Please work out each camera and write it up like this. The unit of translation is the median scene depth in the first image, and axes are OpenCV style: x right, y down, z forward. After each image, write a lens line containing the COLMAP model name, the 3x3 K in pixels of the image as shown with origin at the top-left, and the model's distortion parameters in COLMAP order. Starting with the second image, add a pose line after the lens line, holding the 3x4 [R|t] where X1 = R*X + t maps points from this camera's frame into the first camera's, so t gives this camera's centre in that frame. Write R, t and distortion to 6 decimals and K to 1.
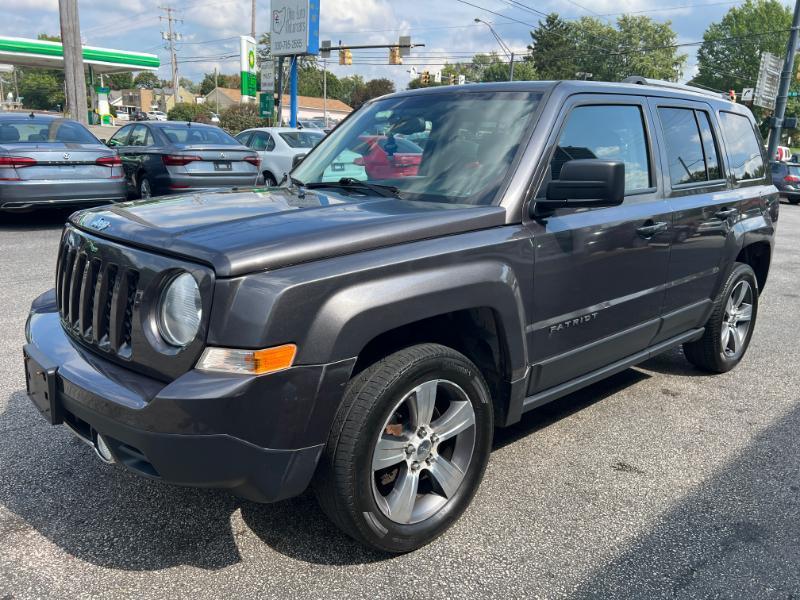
lens RADIAL K [[603.2, 0, 406.4], [0, 603.2, 297.9], [0, 0, 1]] dist [0.041804, -0.048666]
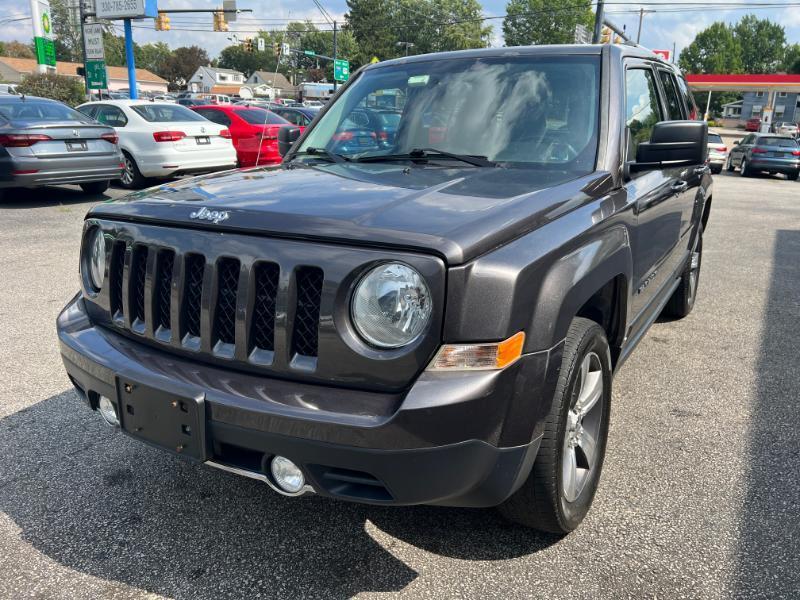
lens RADIAL K [[603.2, 0, 404.0], [0, 603.2, 298.1], [0, 0, 1]] dist [0.041804, -0.048666]
pose [[0.961047, -0.100277, 0.257554, -0.097629], [0.088809, 0.994484, 0.055811, -0.006671], [-0.261730, -0.030763, 0.964651, 0.027775]]
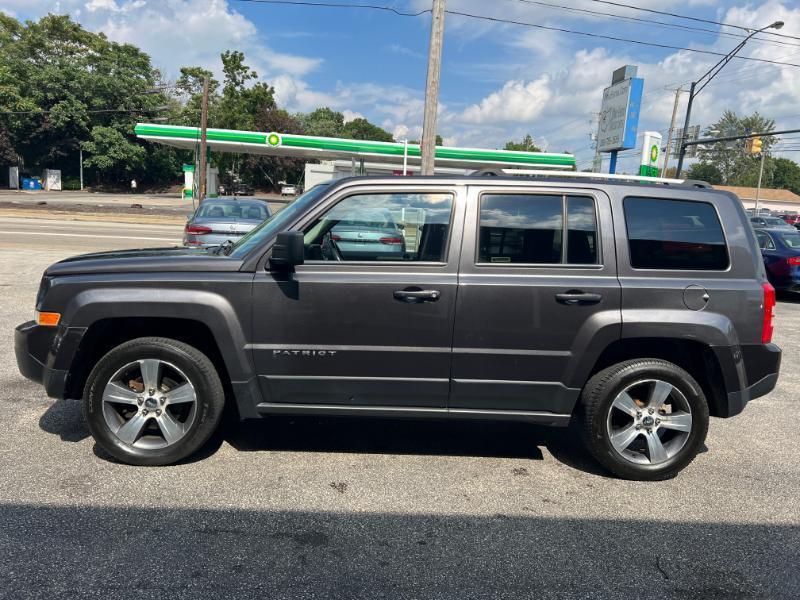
lens RADIAL K [[603.2, 0, 405.5], [0, 603.2, 299.5], [0, 0, 1]] dist [0.041804, -0.048666]
pose [[0.775438, 0.094385, -0.624329, 0.312034], [-0.181779, 0.980274, -0.077580, -0.002923], [0.604692, 0.173649, 0.777299, 0.024725]]
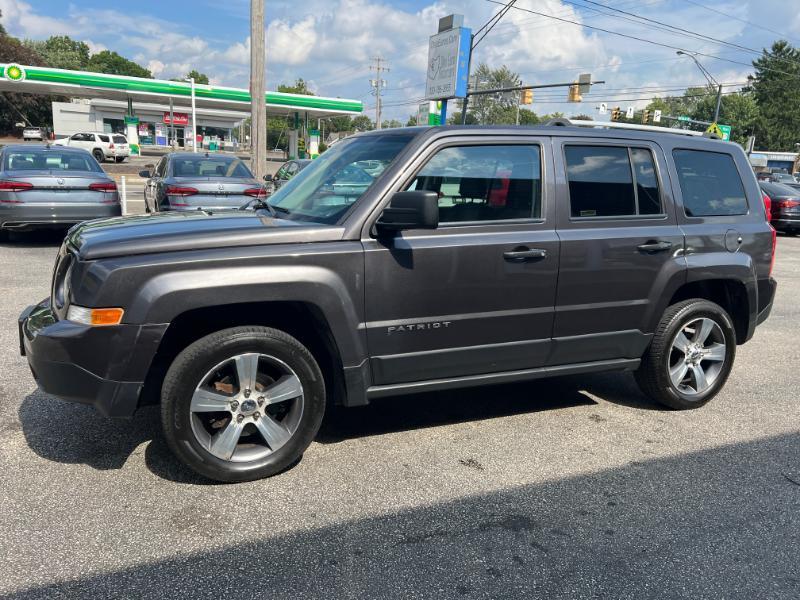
lens RADIAL K [[603.2, 0, 404.3], [0, 603.2, 298.4], [0, 0, 1]] dist [0.041804, -0.048666]
pose [[0.948958, 0.068698, -0.307830, 0.151366], [-0.086058, 0.995355, -0.043164, 0.009518], [0.303435, 0.067452, 0.950462, -0.031880]]
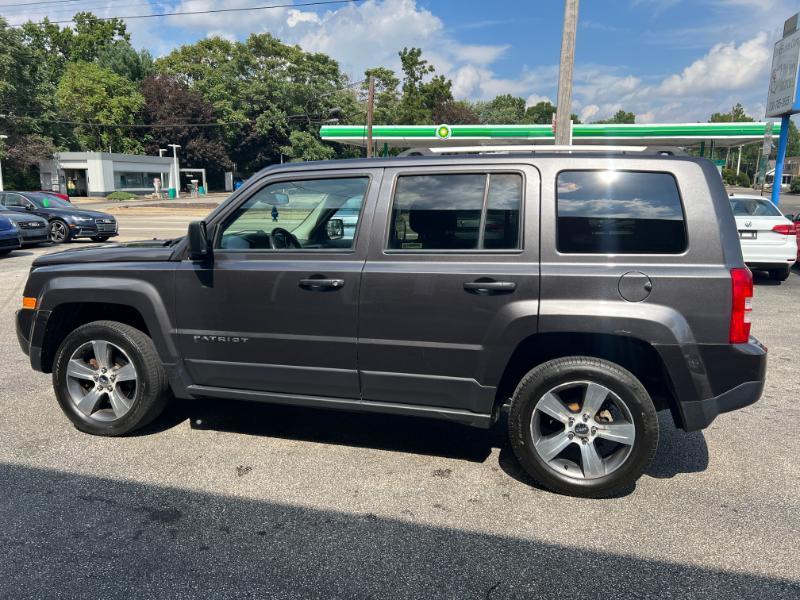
lens RADIAL K [[603.2, 0, 404.0], [0, 603.2, 299.3], [0, 0, 1]] dist [0.041804, -0.048666]
pose [[0.550788, 0.111471, -0.827168, 0.402168], [-0.200539, 0.979685, -0.001509, -0.031627], [0.810195, 0.166711, 0.561953, 0.139152]]
